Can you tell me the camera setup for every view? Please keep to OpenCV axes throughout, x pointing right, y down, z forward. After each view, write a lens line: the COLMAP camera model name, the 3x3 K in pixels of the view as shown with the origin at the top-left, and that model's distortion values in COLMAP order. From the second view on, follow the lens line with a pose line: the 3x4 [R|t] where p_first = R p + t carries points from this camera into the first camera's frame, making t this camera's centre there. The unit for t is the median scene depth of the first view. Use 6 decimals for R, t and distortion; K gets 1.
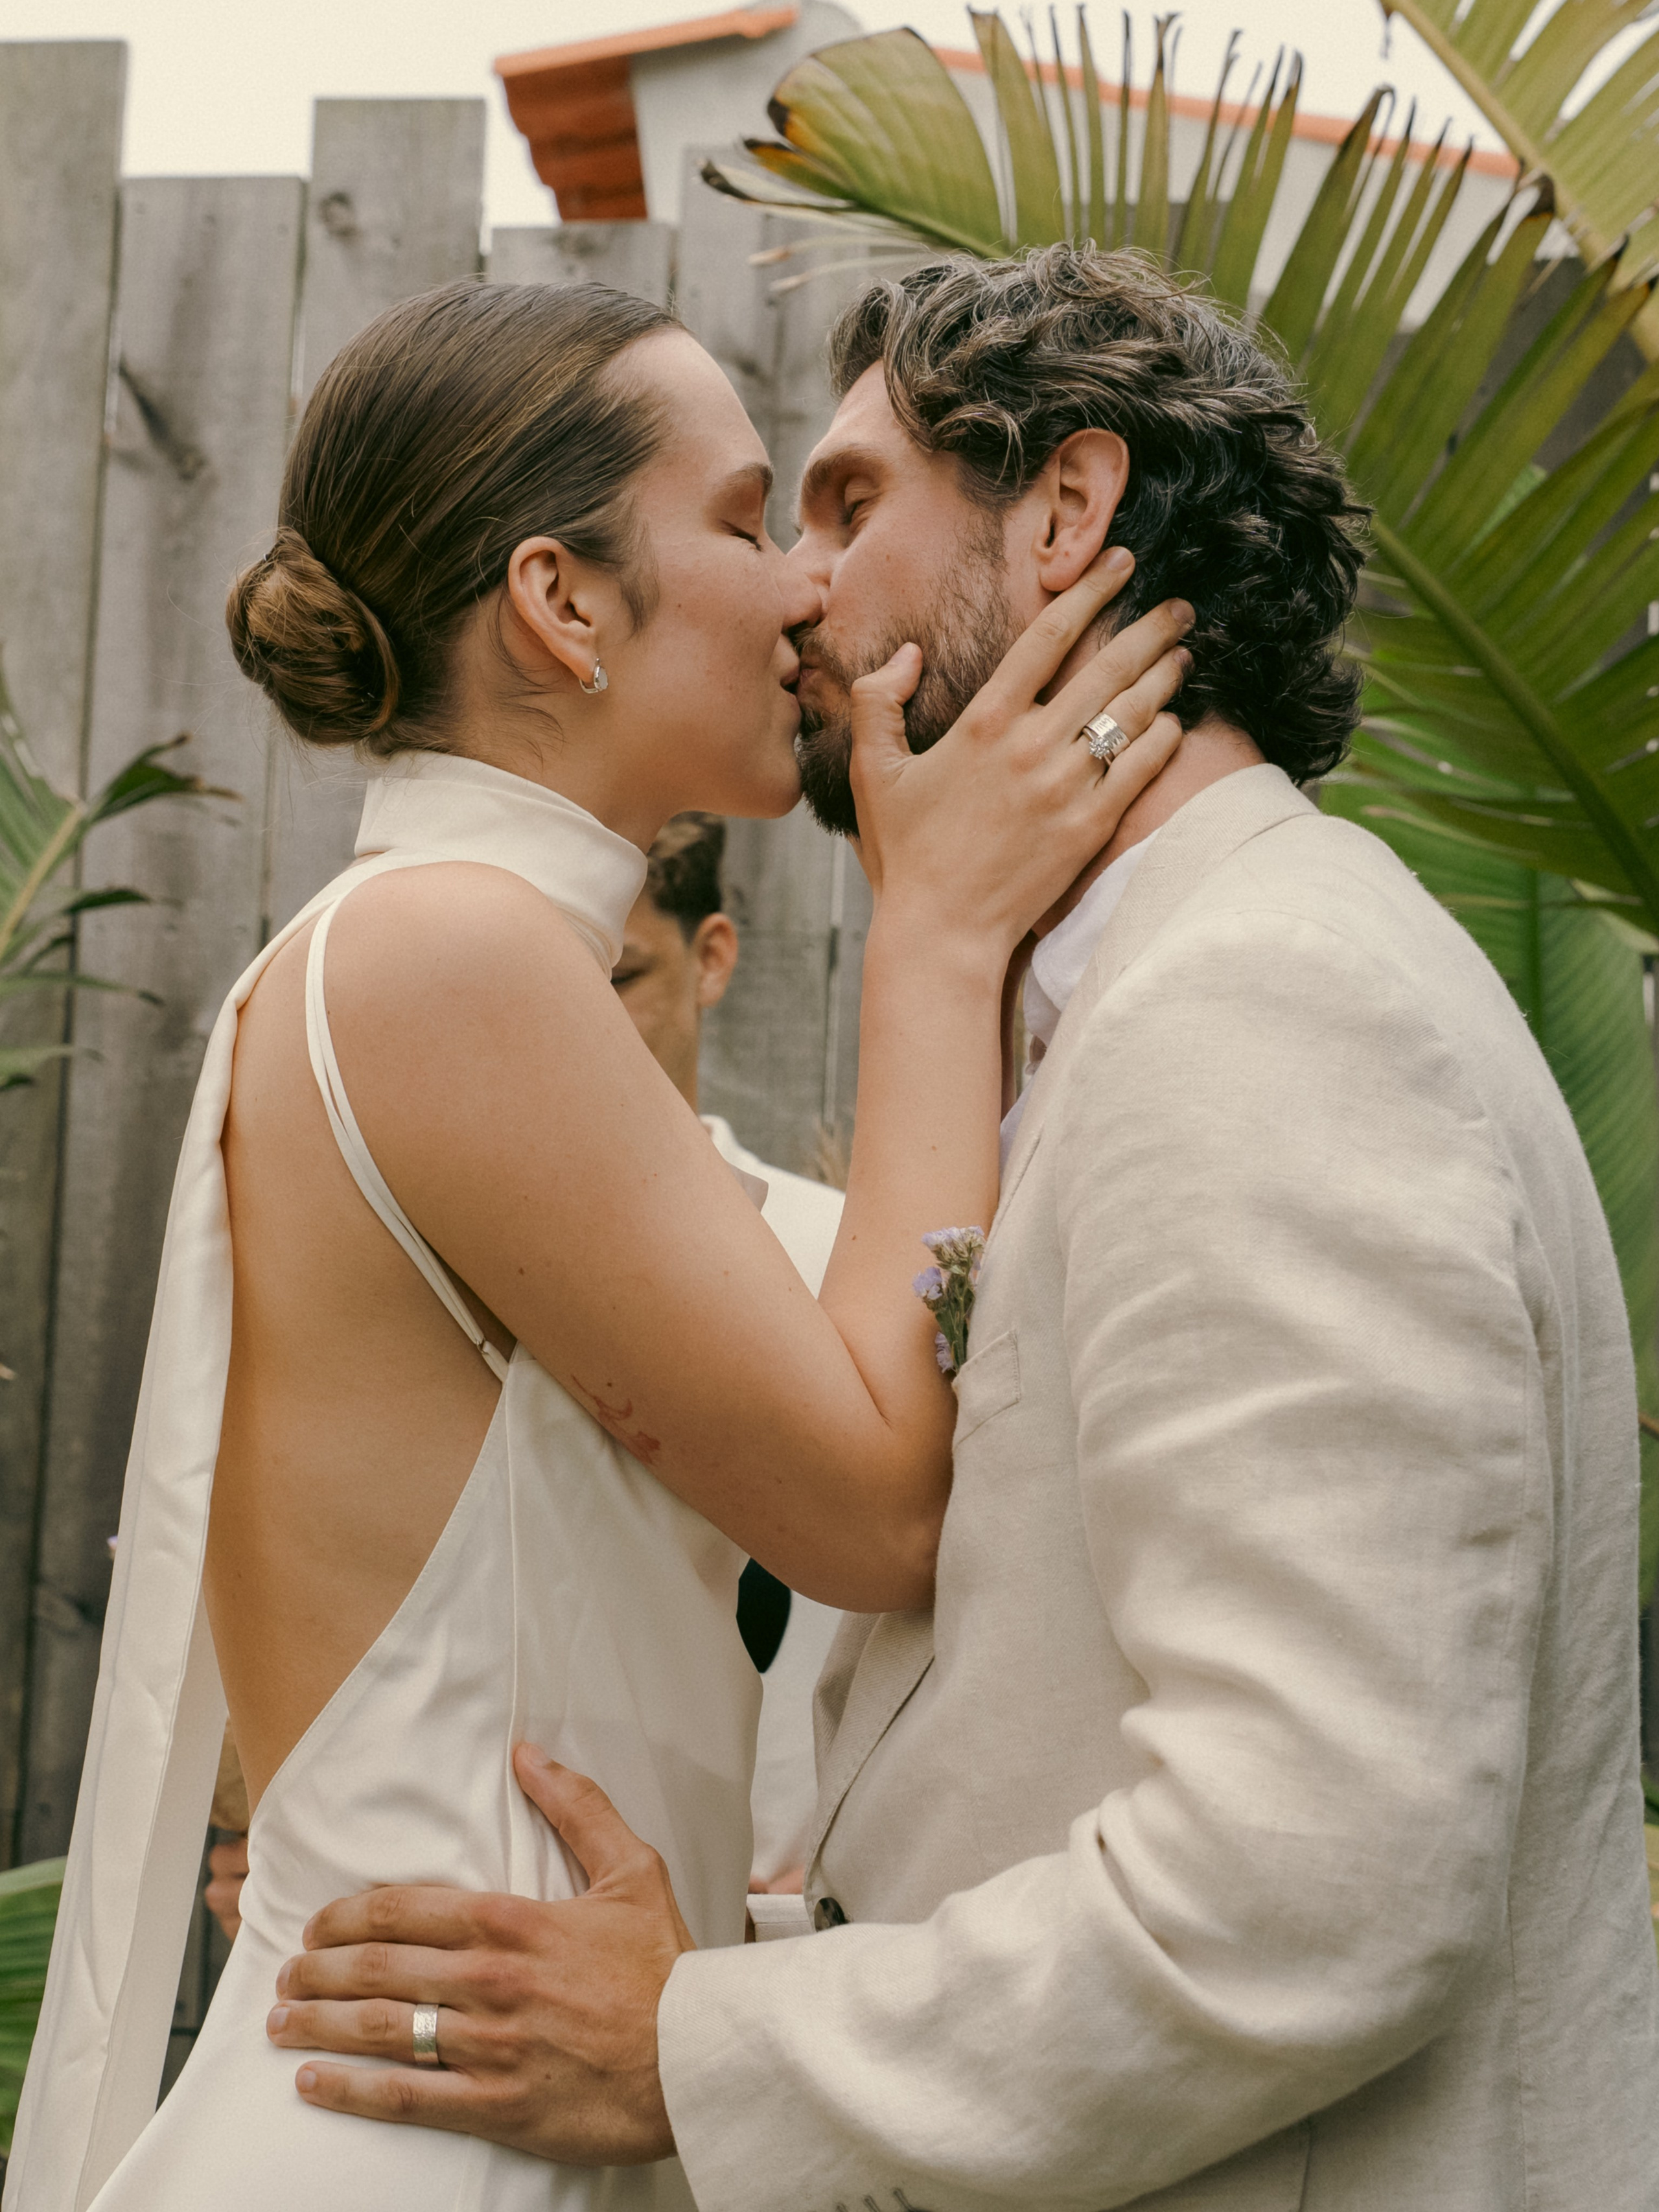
lens RADIAL K [[4635.6, 0, 708.9], [0, 4635.6, 1103.6], [0, 0, 1]] dist [0.087623, 0.588087]
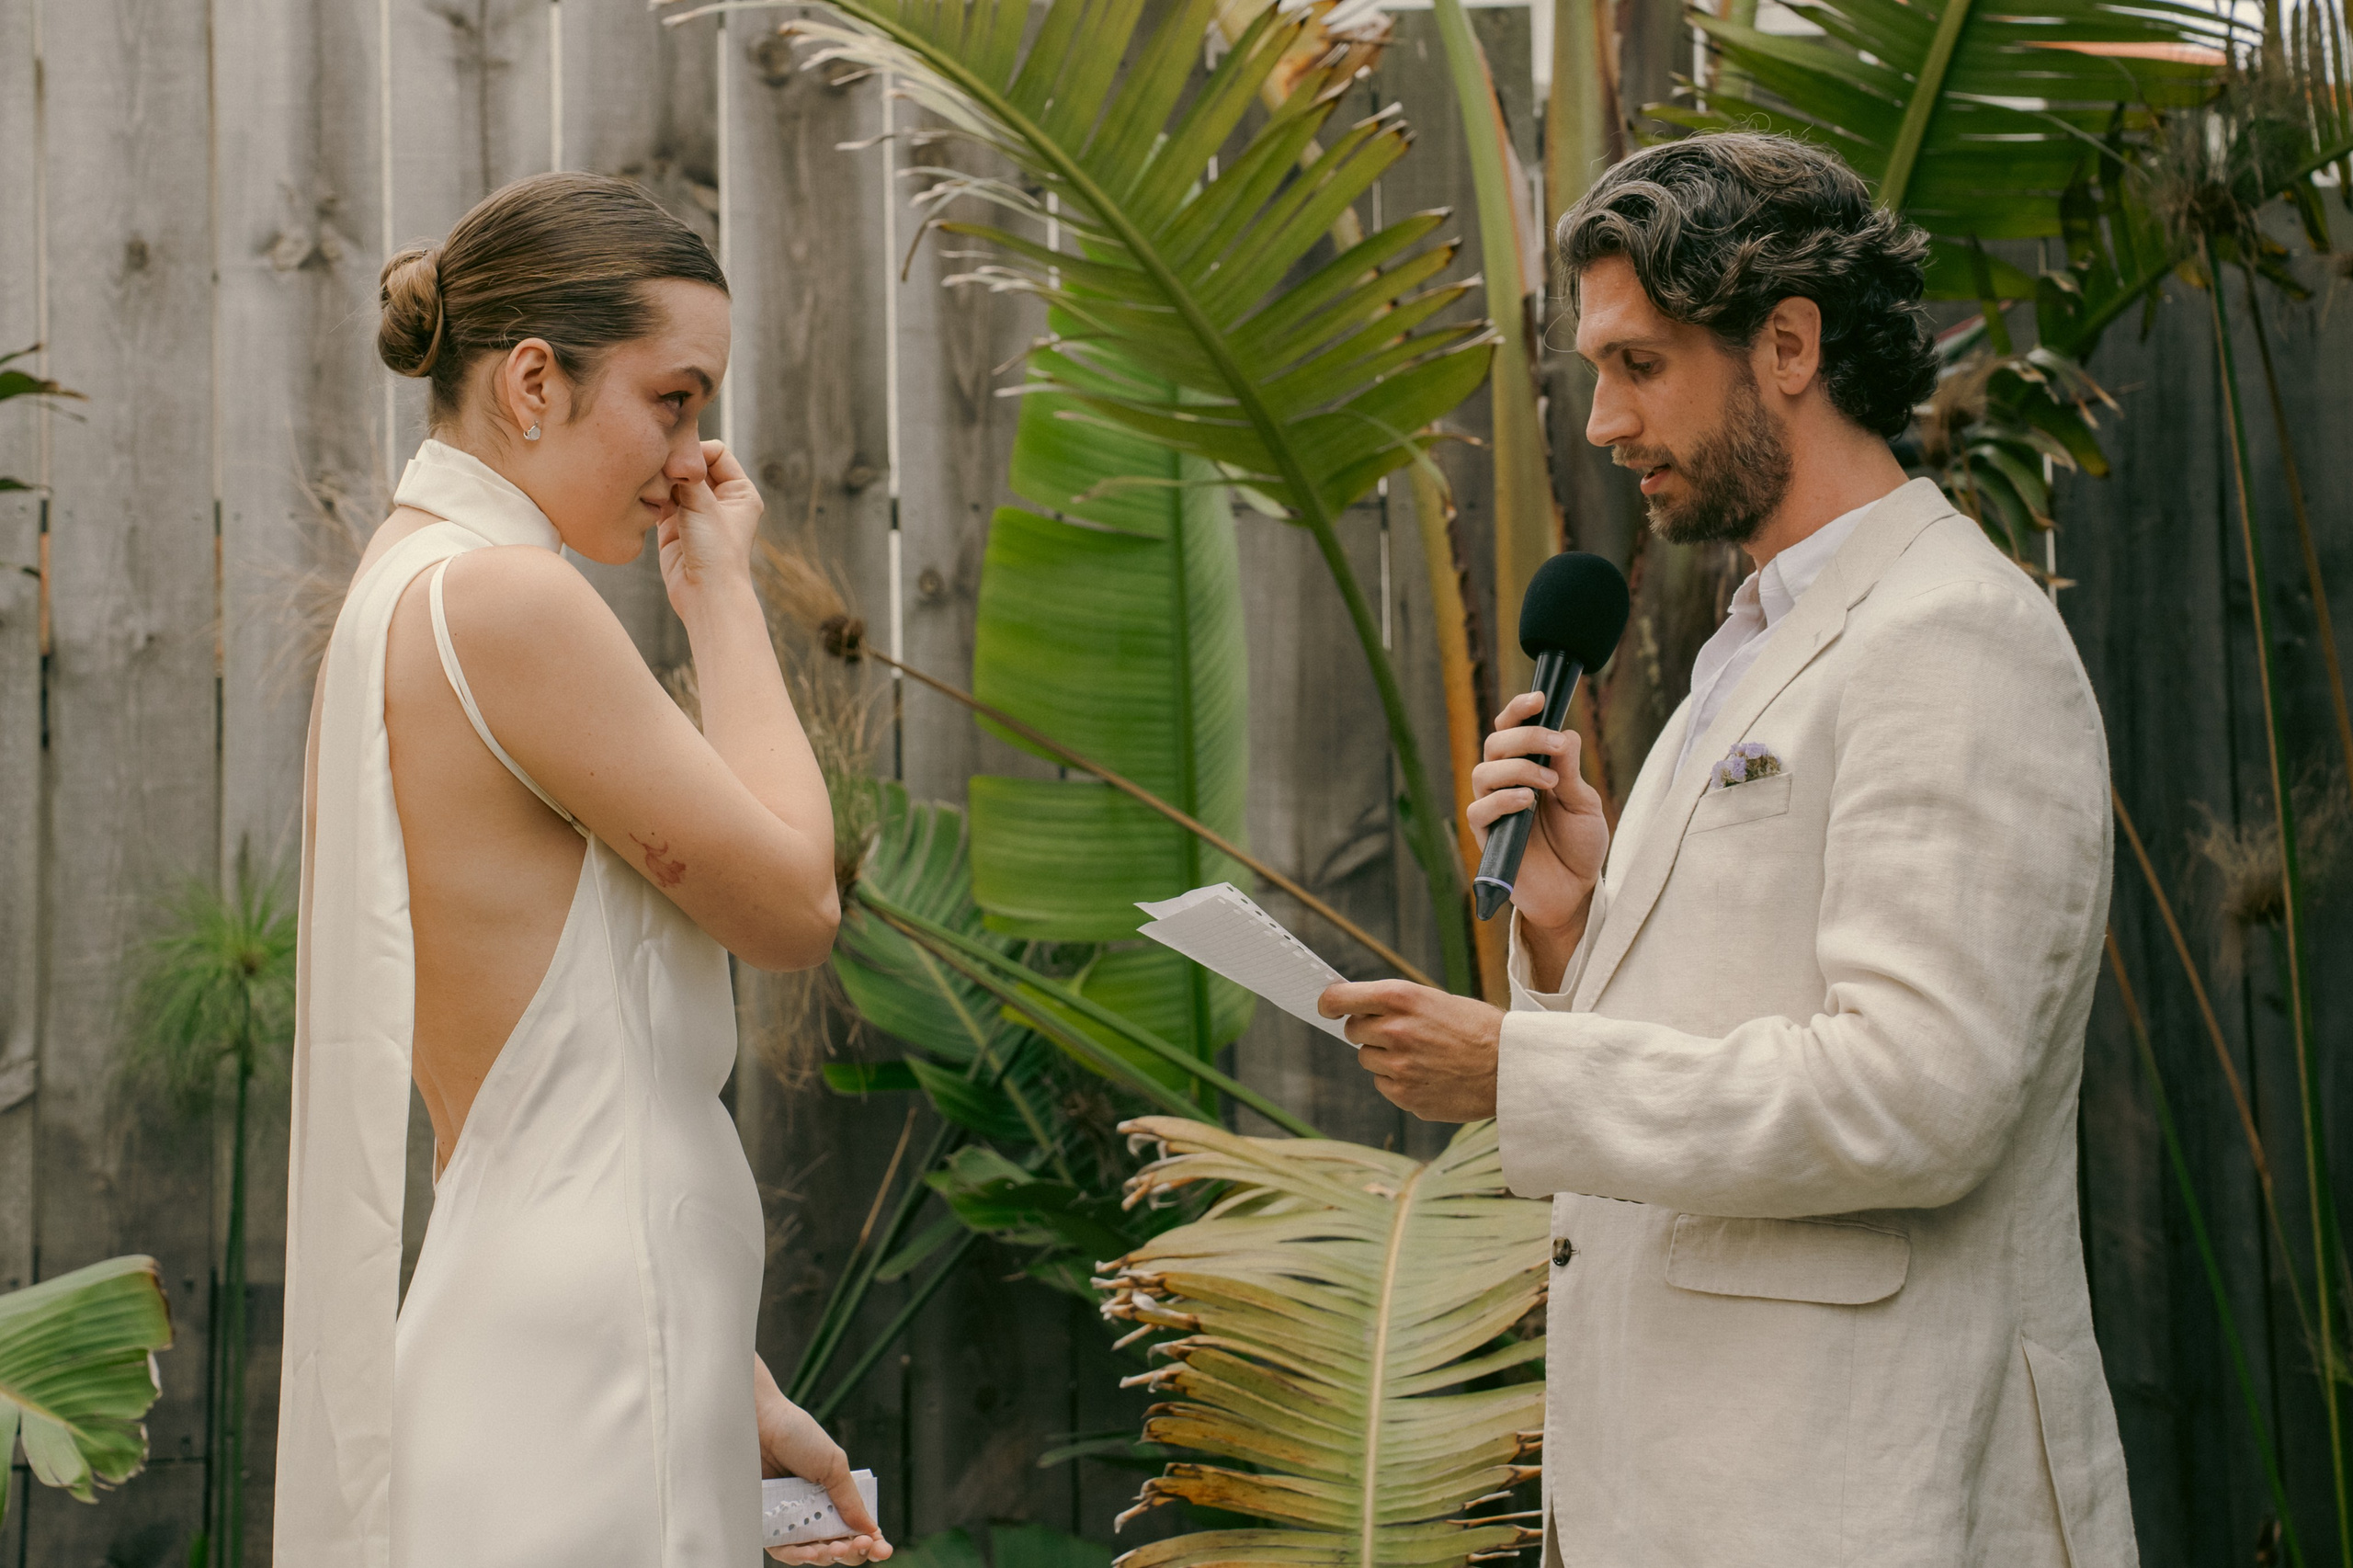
lens RADIAL K [[5074.9, 0, 1093.7], [0, 5074.9, 740.7], [0, 0, 1]] dist [0.490902, 0.439571]
pose [[0.969588, -0.030581, 0.242823, -0.209457], [0.025939, 0.999415, 0.022292, -0.002768], [-0.243363, -0.015315, 0.969814, -0.399863]]
